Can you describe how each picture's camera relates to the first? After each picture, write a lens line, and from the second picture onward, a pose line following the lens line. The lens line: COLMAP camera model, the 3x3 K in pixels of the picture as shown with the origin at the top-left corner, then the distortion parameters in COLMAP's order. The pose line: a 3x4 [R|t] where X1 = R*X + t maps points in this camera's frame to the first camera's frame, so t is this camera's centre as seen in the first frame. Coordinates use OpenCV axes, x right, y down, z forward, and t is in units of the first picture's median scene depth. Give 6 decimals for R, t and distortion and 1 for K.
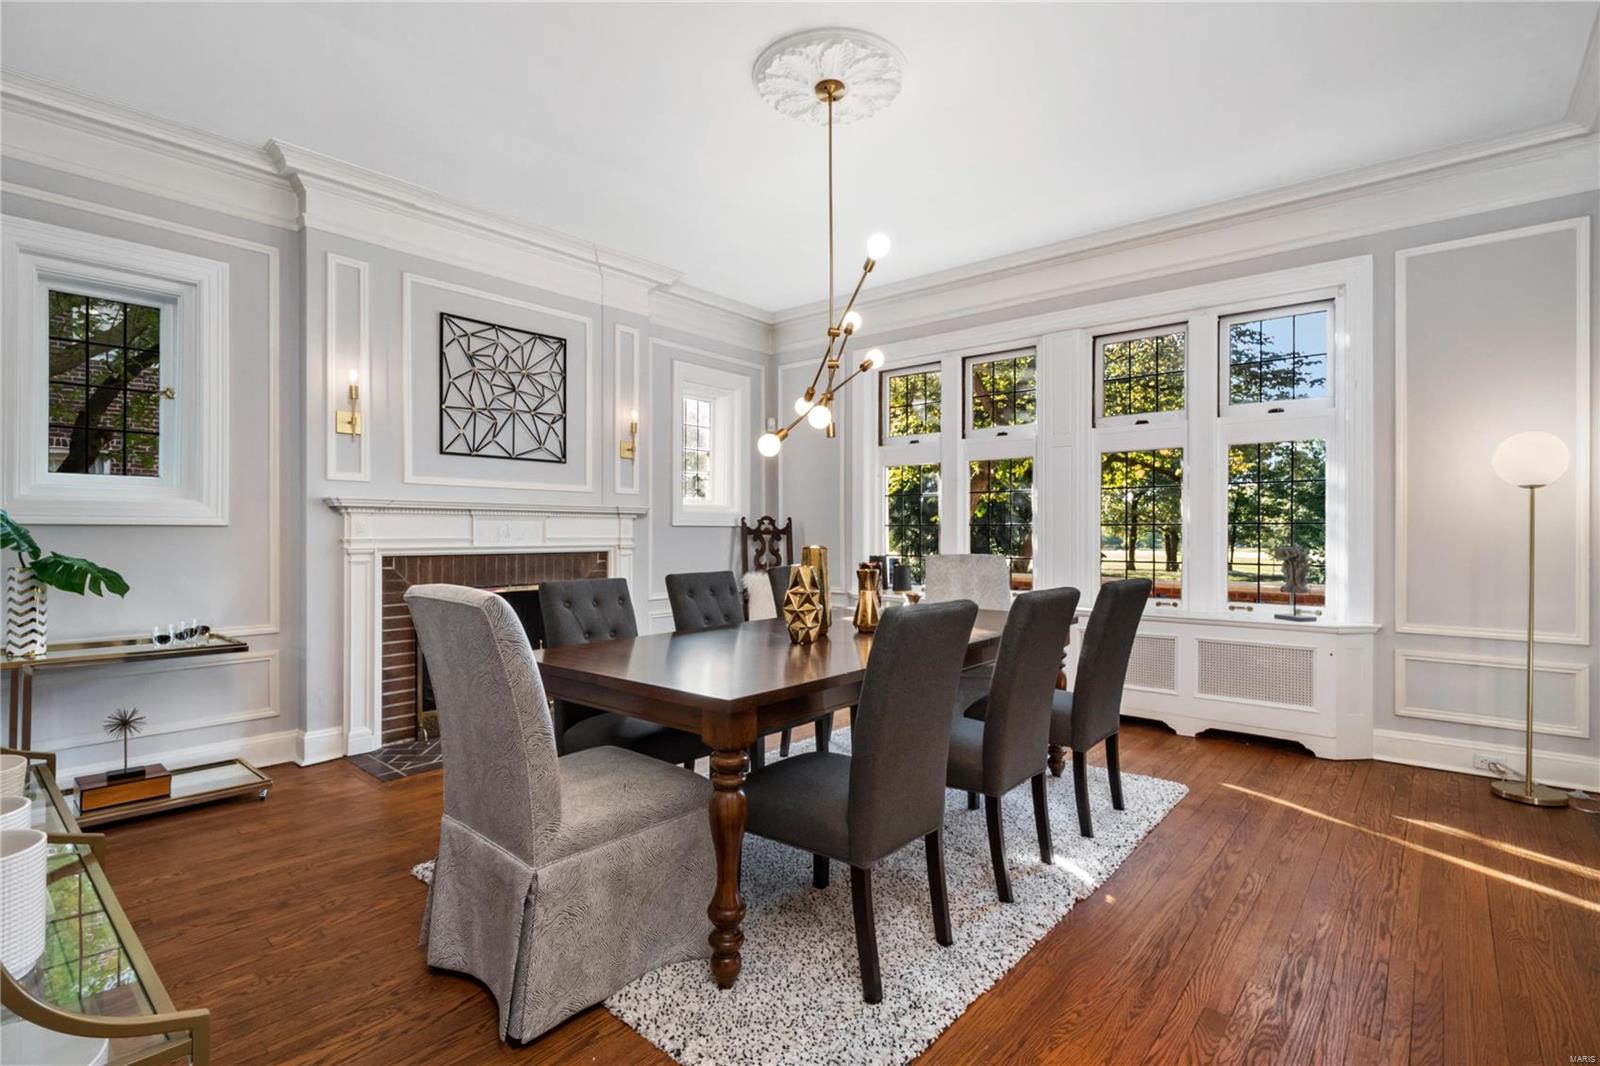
lens RADIAL K [[763.0, 0, 804.4], [0, 763.0, 511.6], [0, 0, 1]] dist [-0.010325, -0.004222]
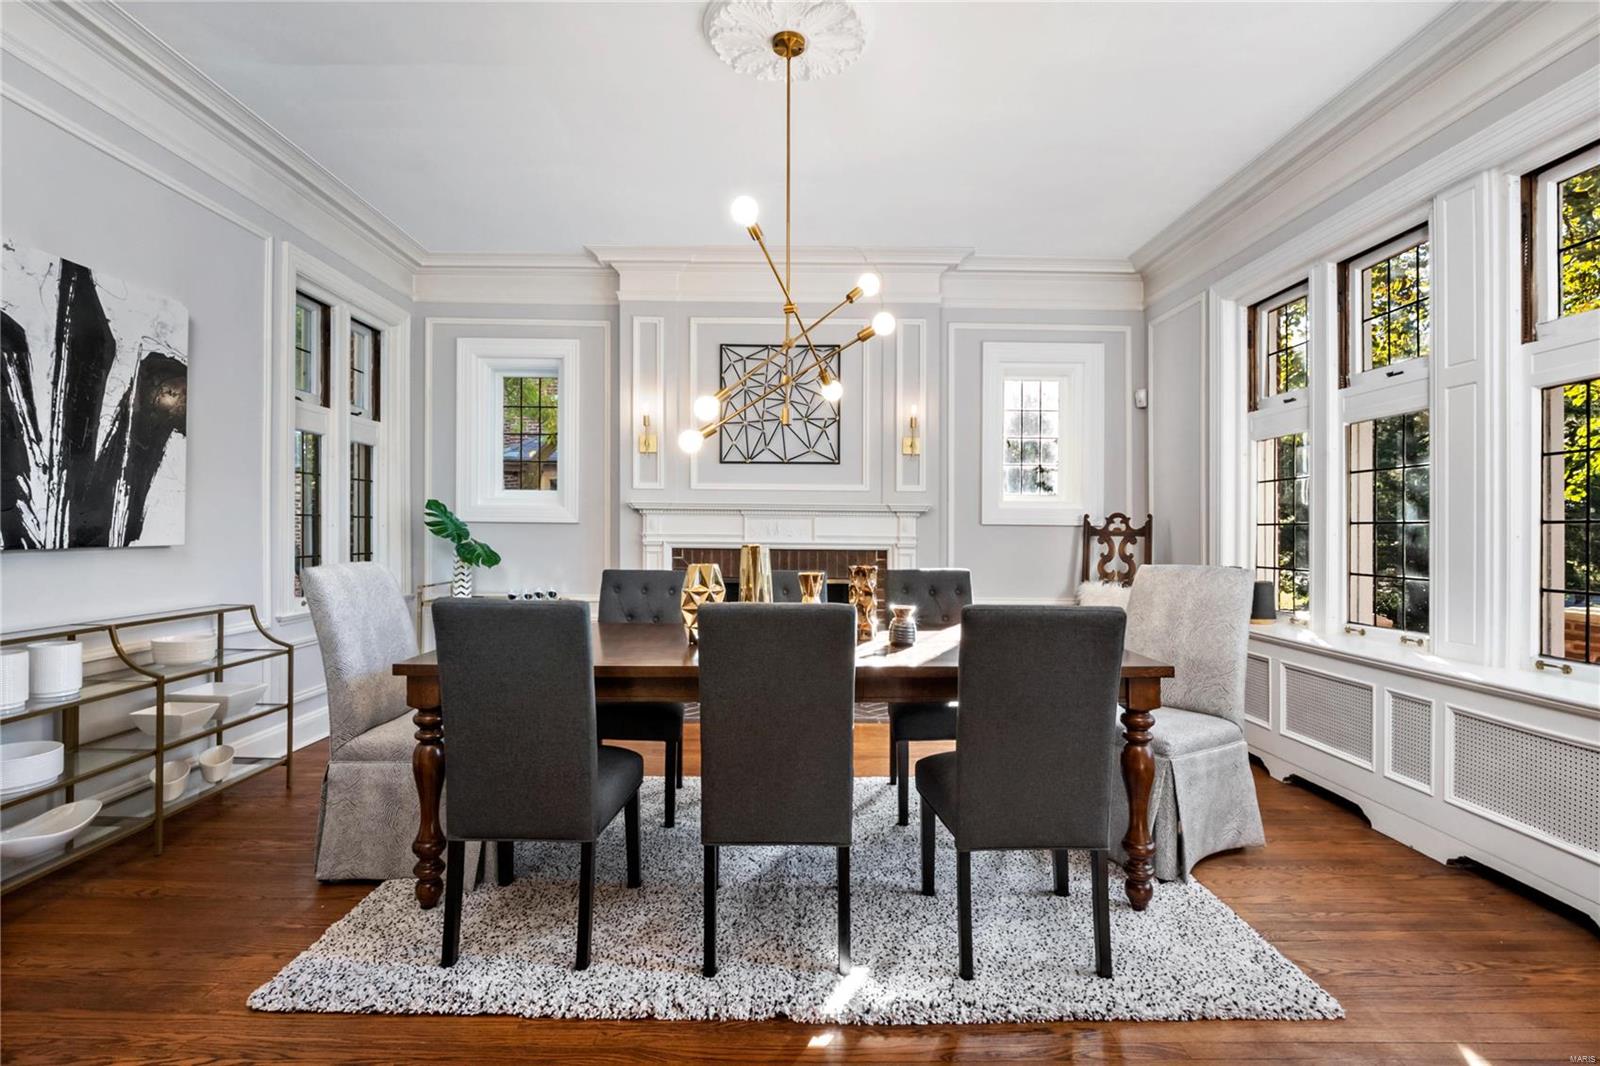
lens RADIAL K [[807.8, 0, 789.4], [0, 807.8, 495.4], [0, 0, 1]] dist [-0.001889, -0.001903]
pose [[0.649328, -0.028557, -0.759973, 0.518783], [0.011767, 0.999552, -0.027505, 0.009451], [0.760418, 0.008917, 0.649373, 0.253784]]
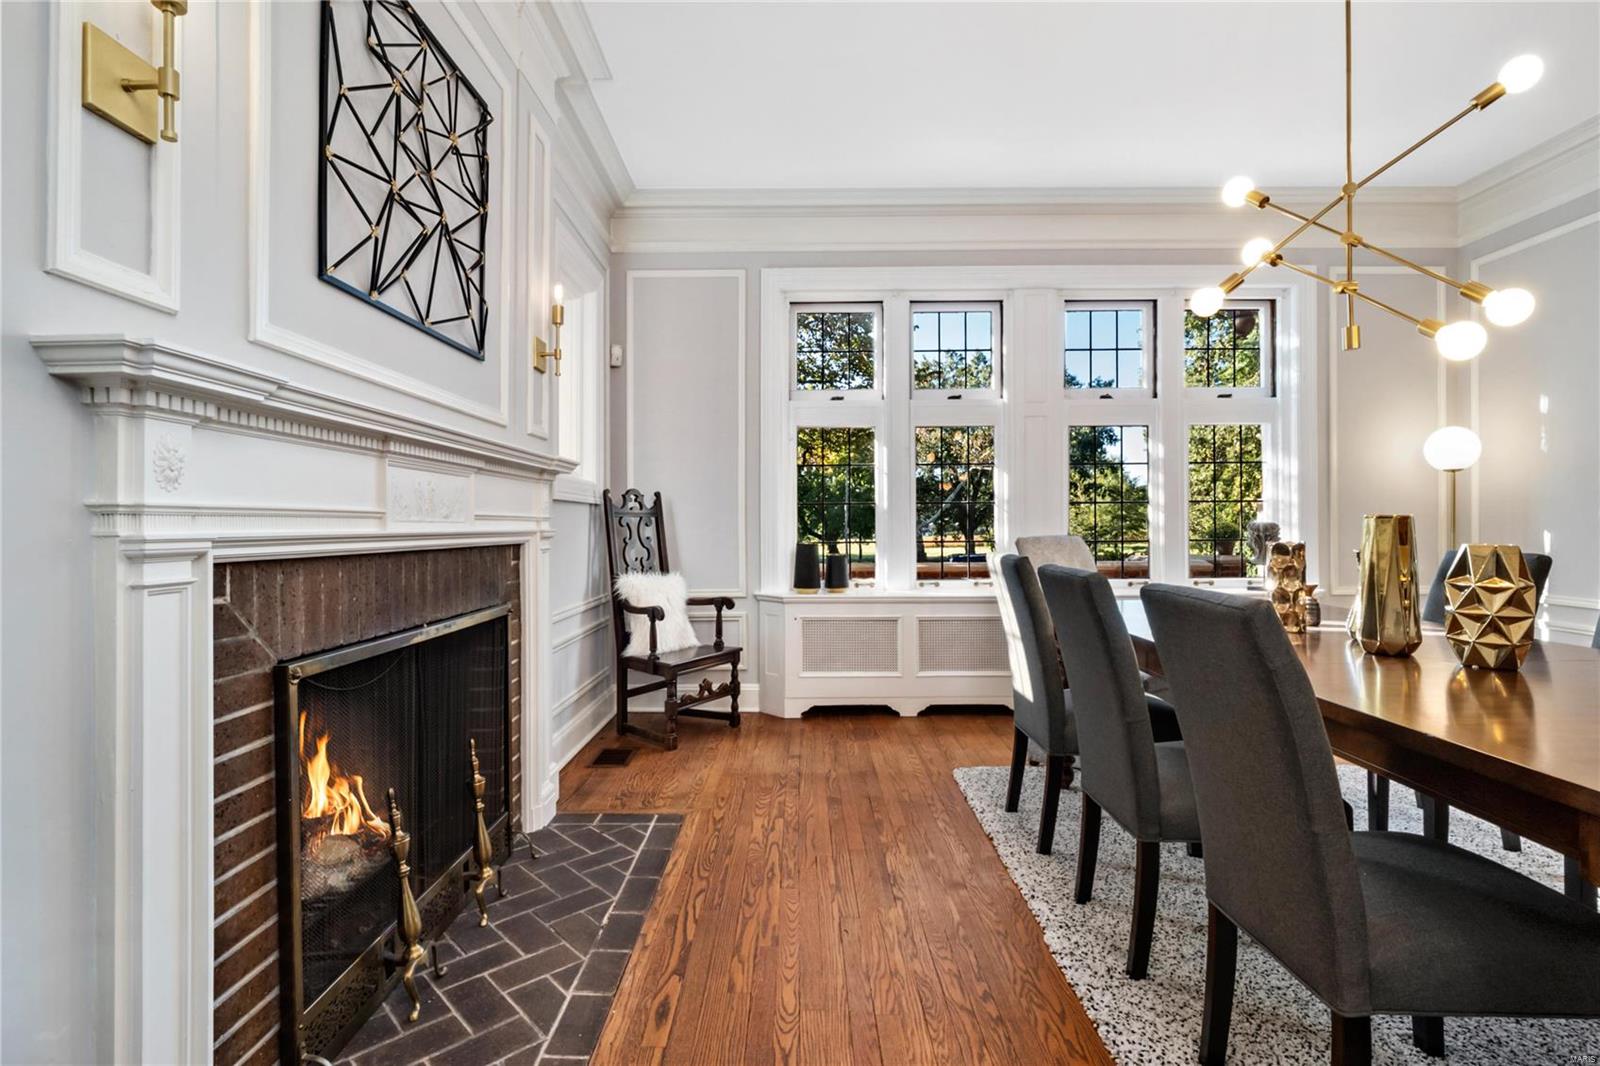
lens RADIAL K [[763.0, 0, 800.5], [0, 763.0, 512.8], [0, 0, 1]] dist [-0.010325, -0.004222]
pose [[0.765949, 0.004044, 0.642888, -0.508122], [-0.009483, 0.999942, 0.005008, 0.030698], [-0.642831, -0.009933, 0.765943, 0.545255]]
